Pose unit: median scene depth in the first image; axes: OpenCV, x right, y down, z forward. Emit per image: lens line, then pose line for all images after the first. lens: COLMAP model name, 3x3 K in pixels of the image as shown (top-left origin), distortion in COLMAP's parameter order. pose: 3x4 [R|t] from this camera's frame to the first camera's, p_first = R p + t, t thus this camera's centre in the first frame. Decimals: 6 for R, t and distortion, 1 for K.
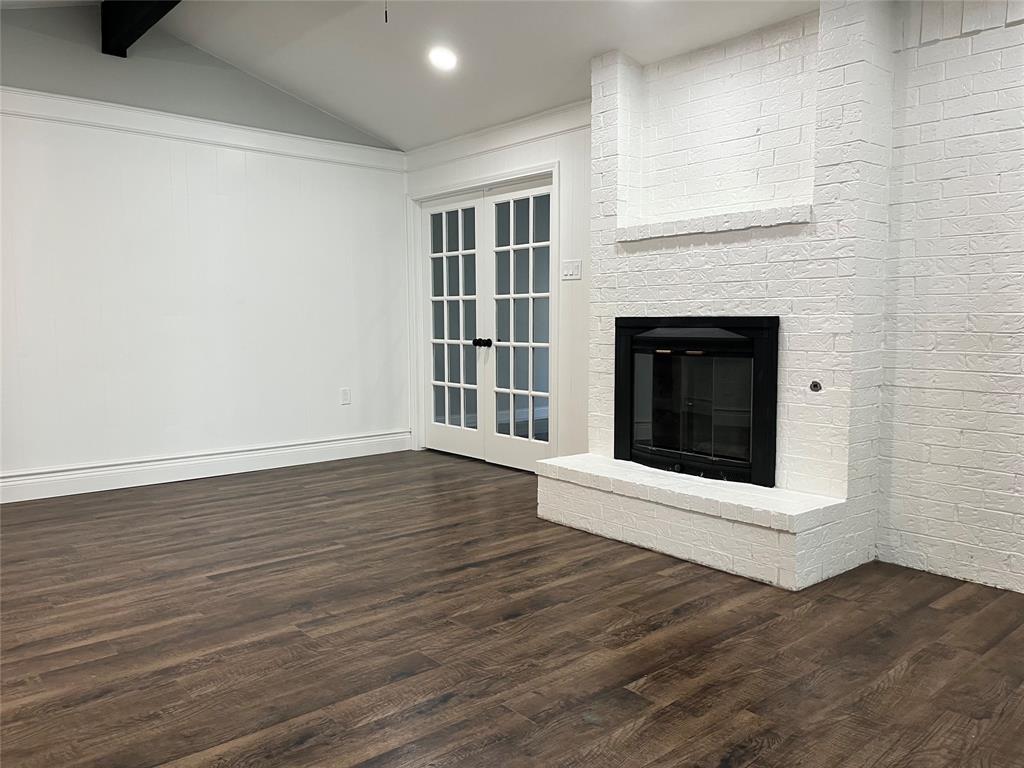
lens RADIAL K [[767.9, 0, 512.0], [0, 767.9, 384.0], [0, 0, 1]] dist [0.032615, -0.002907]
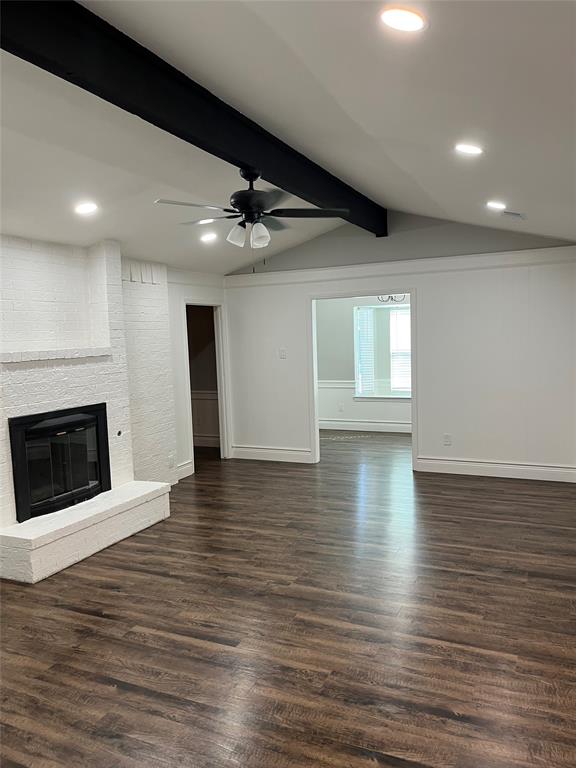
lens RADIAL K [[575.9, 0, 288.0], [0, 575.9, 384.0], [0, 0, 1]] dist [0.032615, -0.002907]
pose [[-0.403096, -0.066639, 0.912728, -1.189321], [0.110740, 0.986465, 0.120930, -0.261895], [-0.908433, 0.149822, -0.390261, 1.153816]]
